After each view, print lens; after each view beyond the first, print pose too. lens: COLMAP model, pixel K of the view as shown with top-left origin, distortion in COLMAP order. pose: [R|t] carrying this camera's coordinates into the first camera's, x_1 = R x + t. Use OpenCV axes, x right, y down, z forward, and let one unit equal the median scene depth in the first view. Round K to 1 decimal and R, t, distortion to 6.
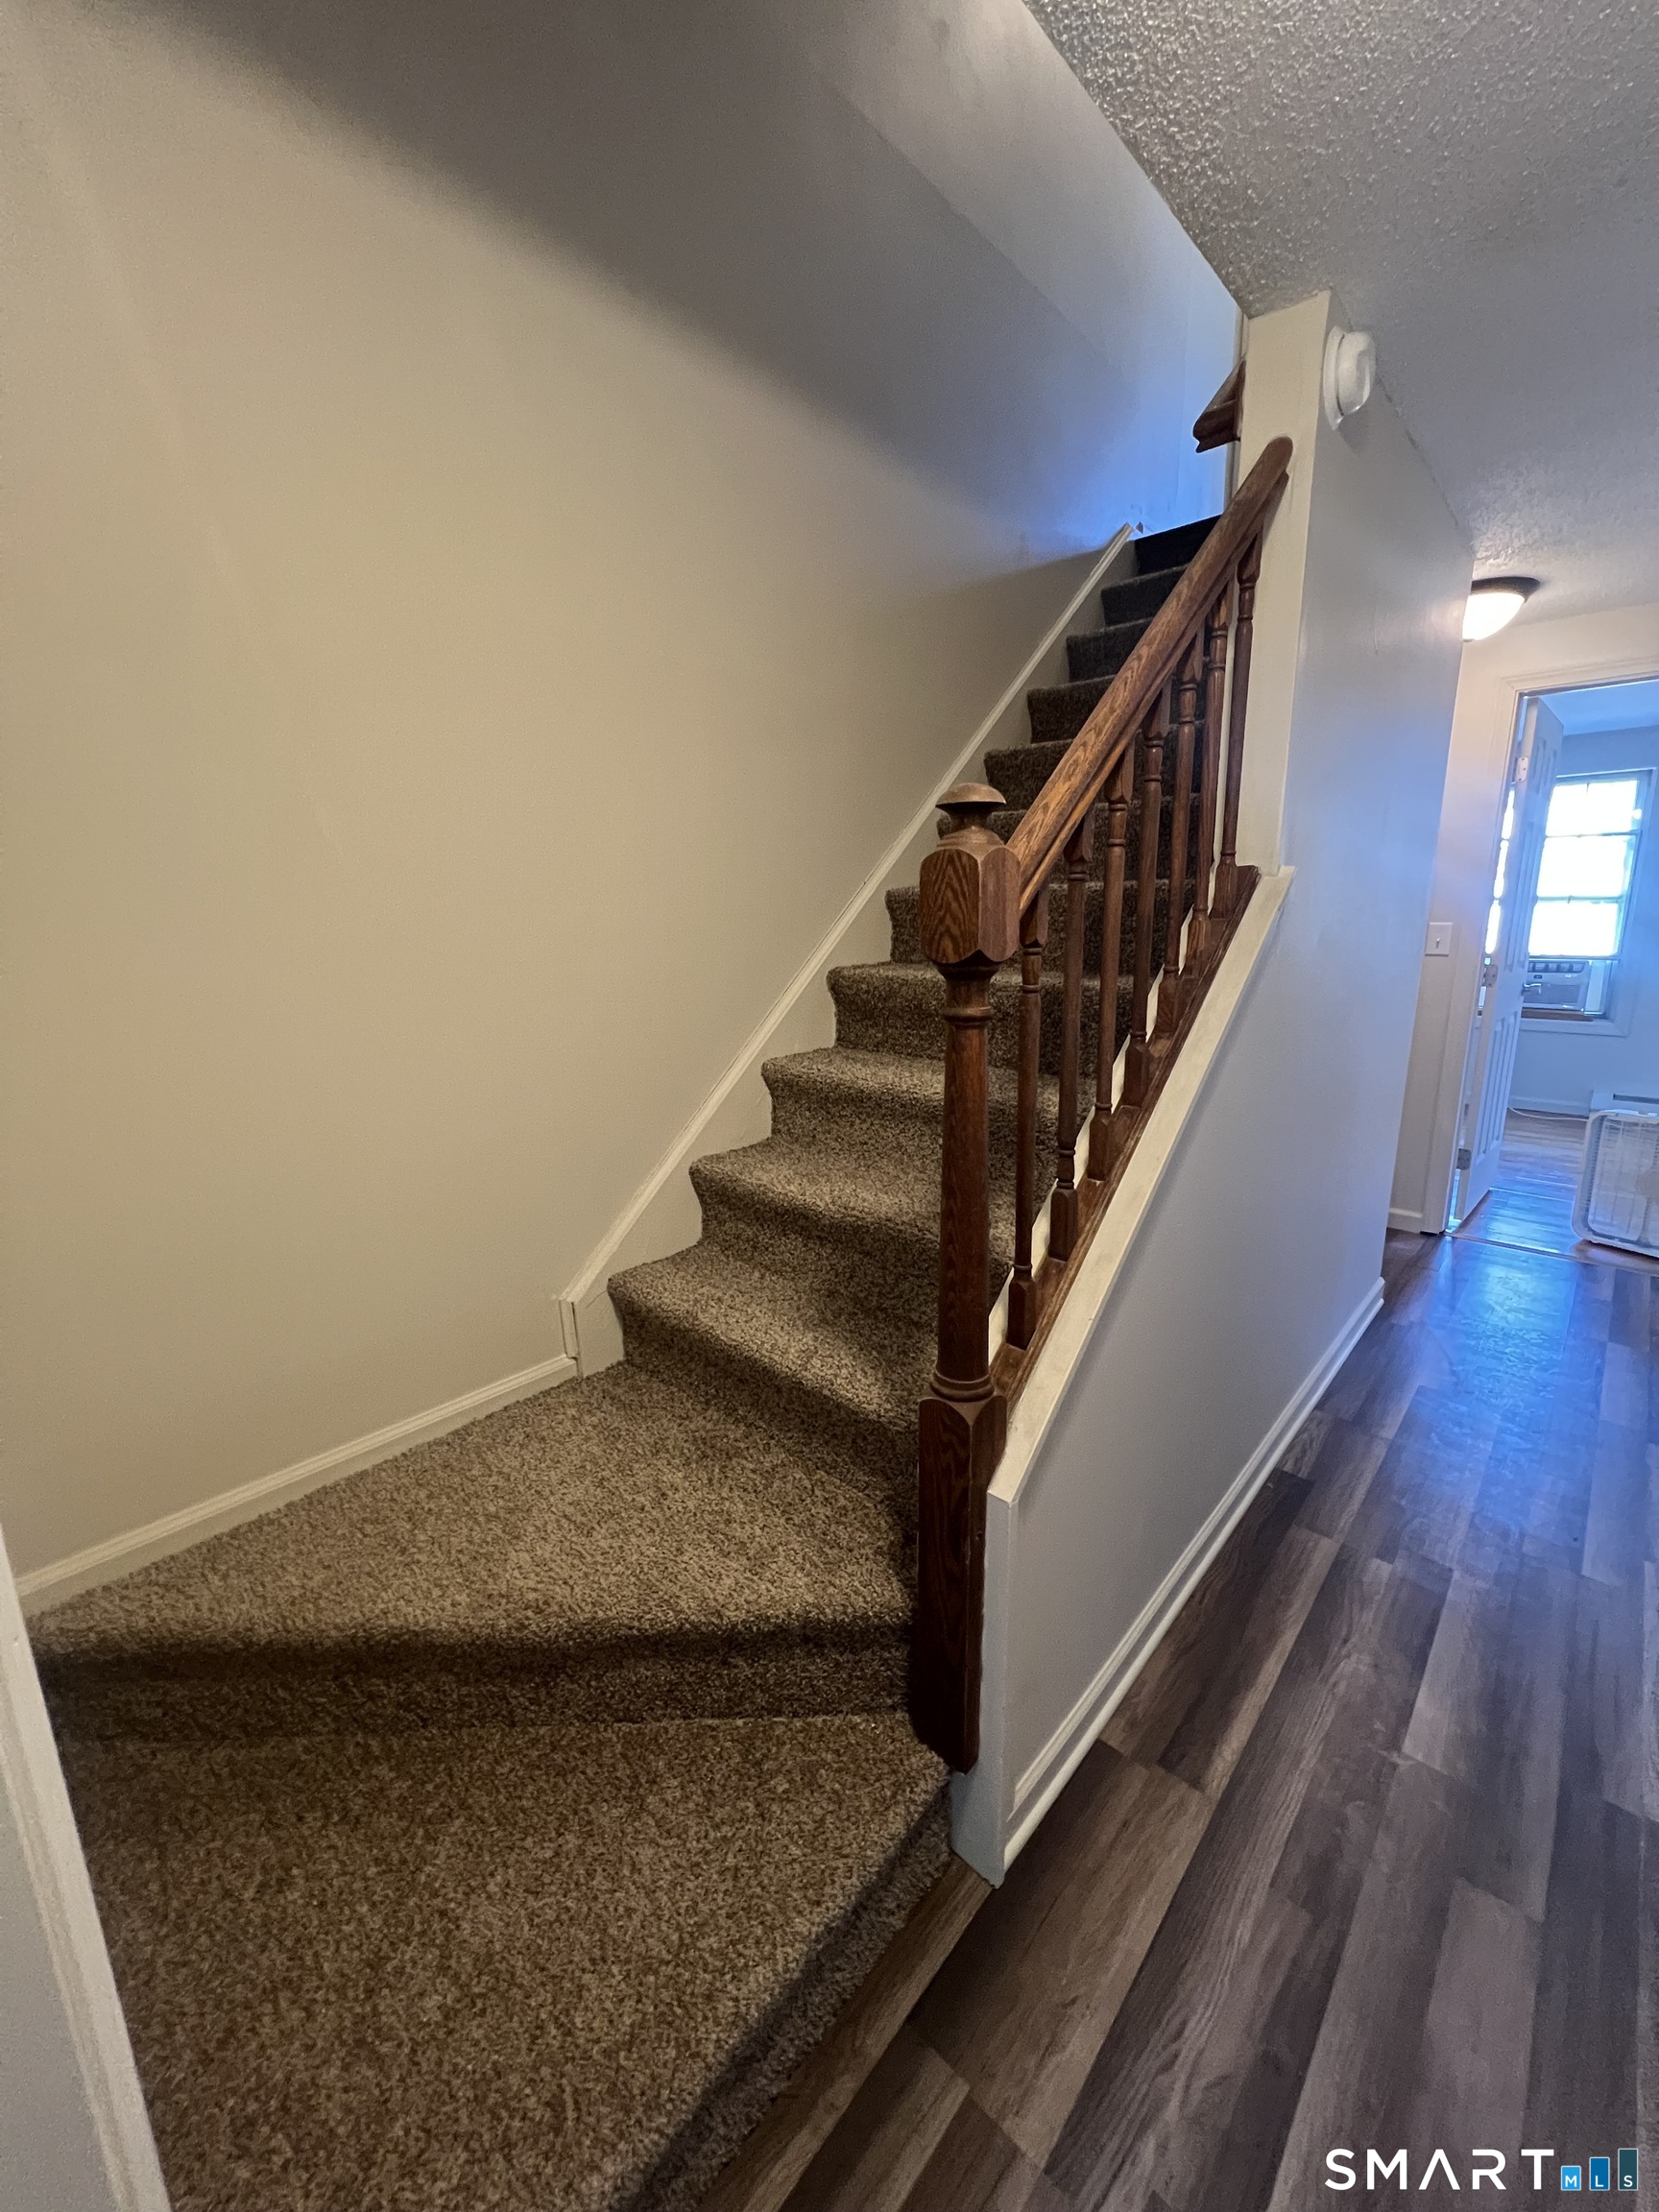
lens RADIAL K [[874.8, 0, 829.5], [0, 874.8, 1106.0], [0, 0, 1]] dist [0.001170, 0.000095]
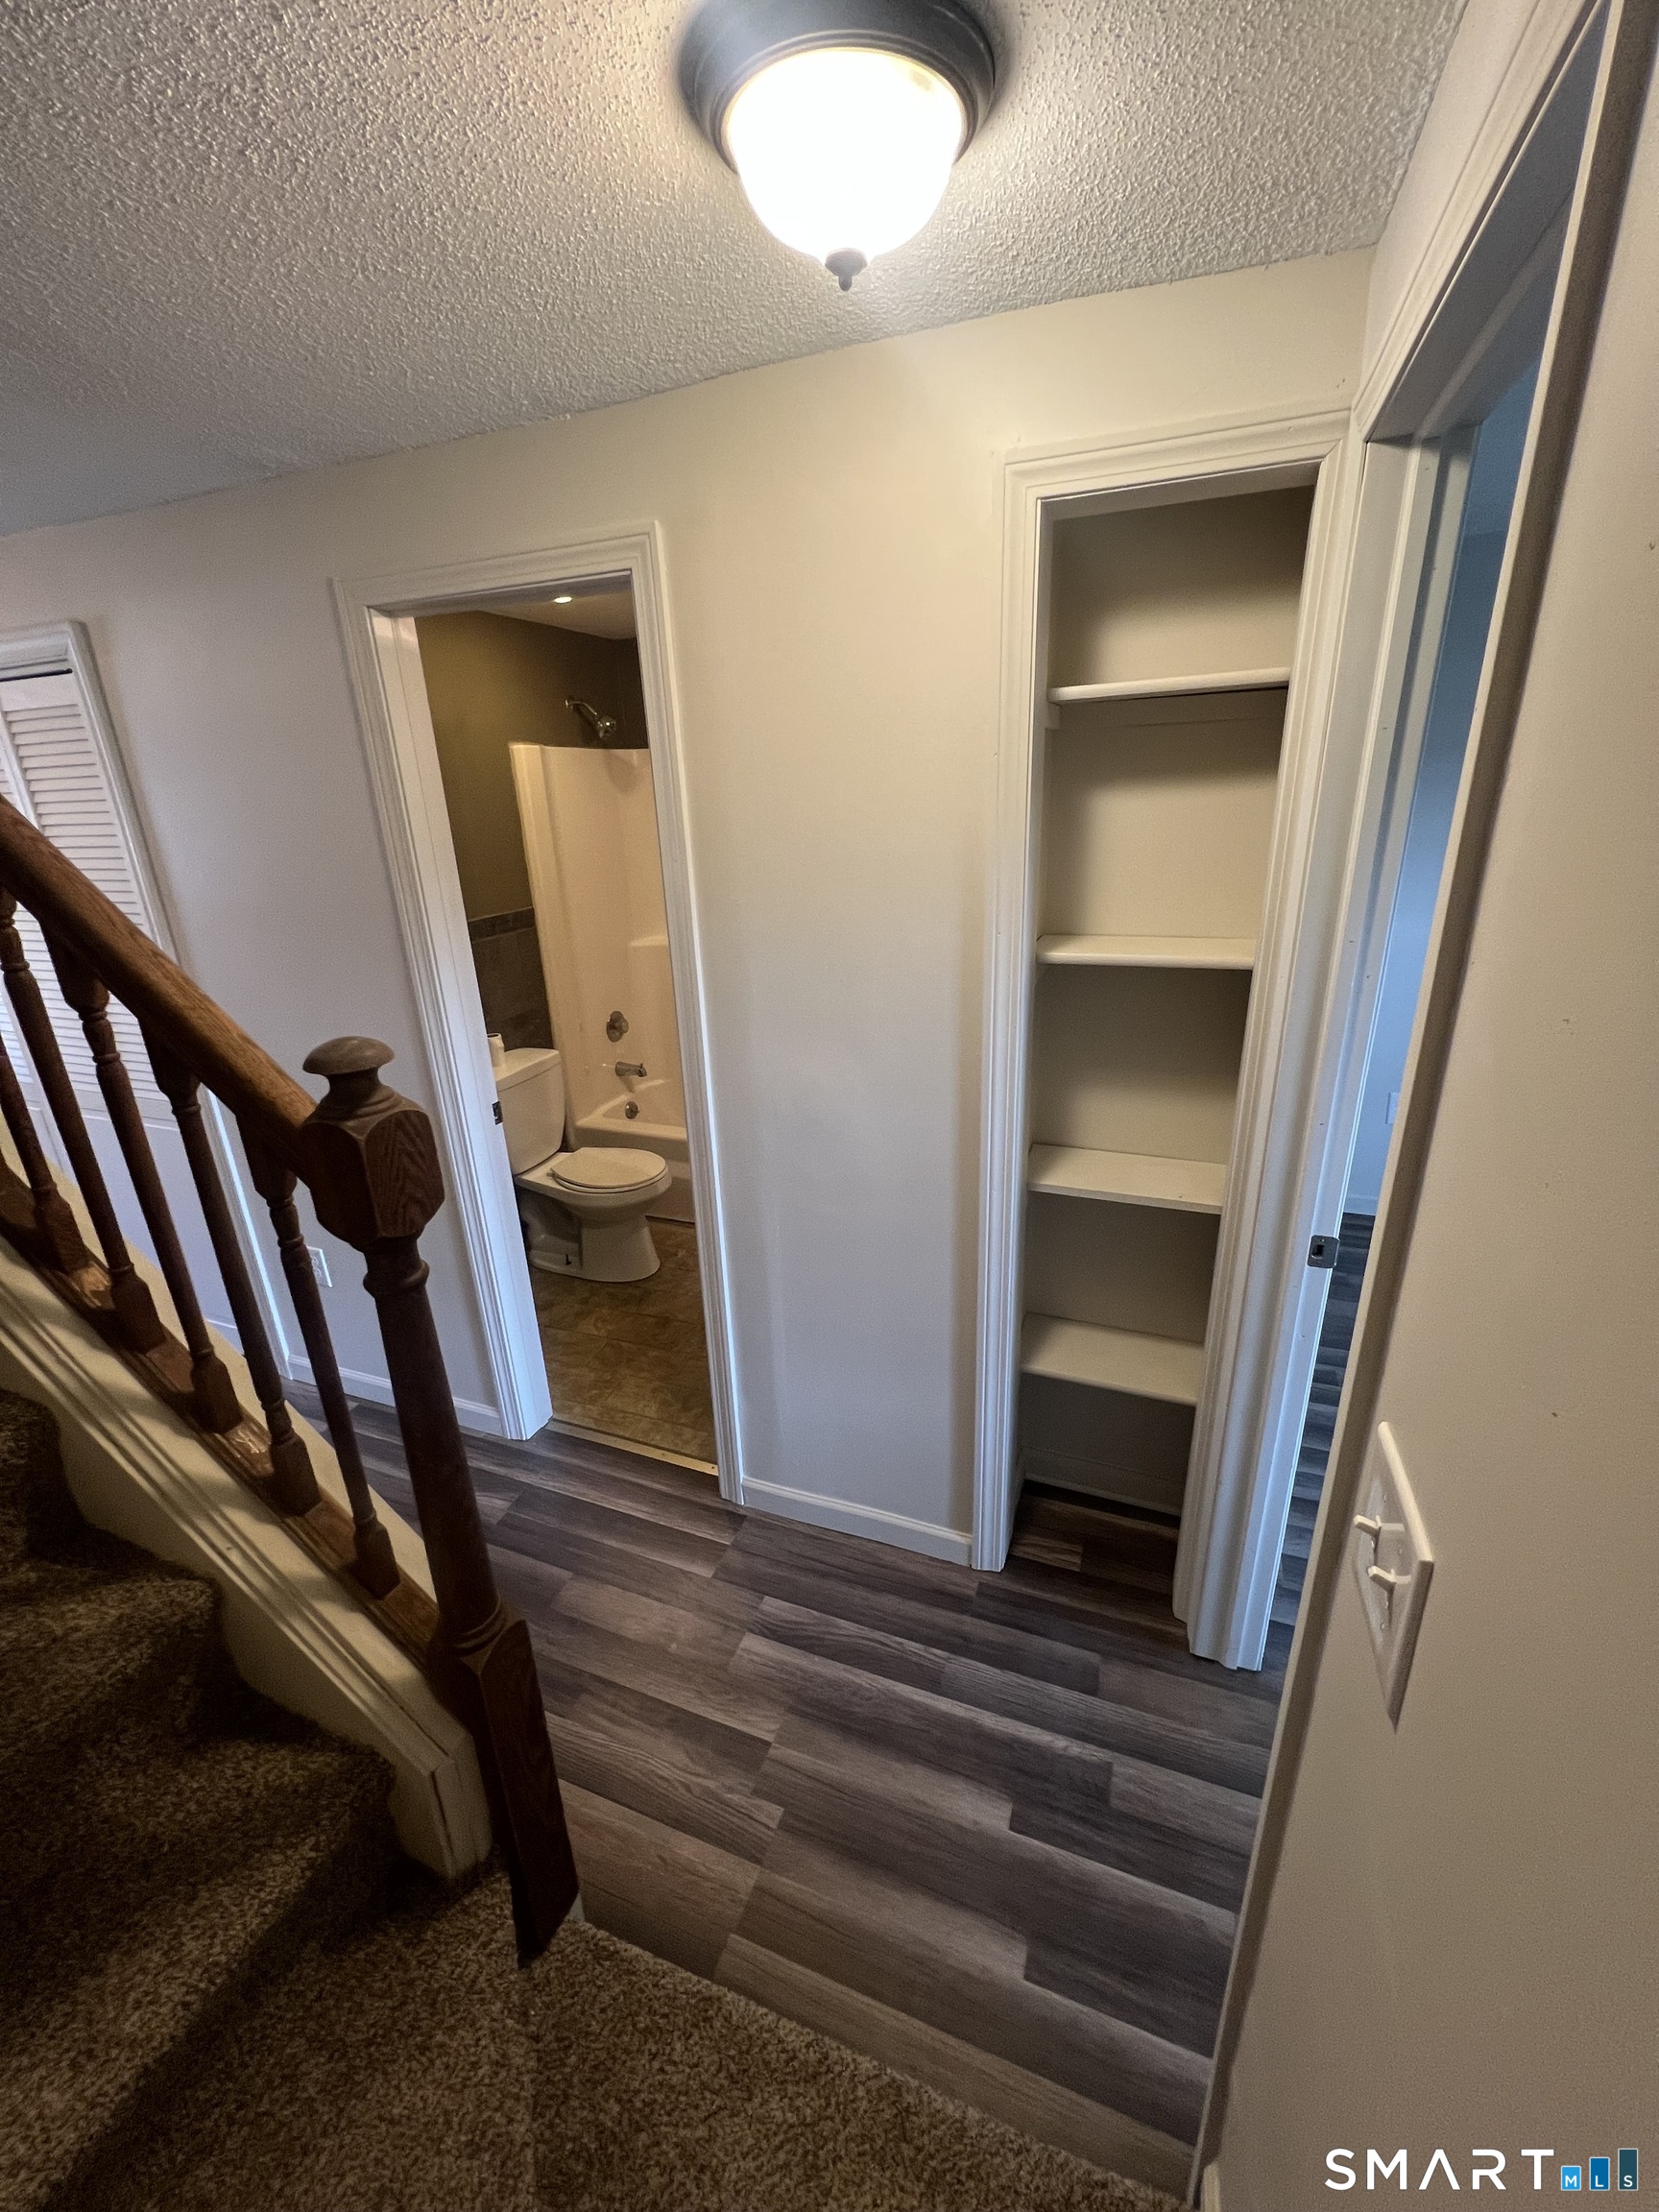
lens RADIAL K [[874.8, 0, 829.5], [0, 874.8, 1106.0], [0, 0, 1]] dist [0.001170, 0.000095]
pose [[-0.372620, -0.277961, 0.885377, -0.777307], [0.233671, 0.895239, 0.379400, -0.520772], [-0.898083, 0.348259, -0.268633, 0.830782]]
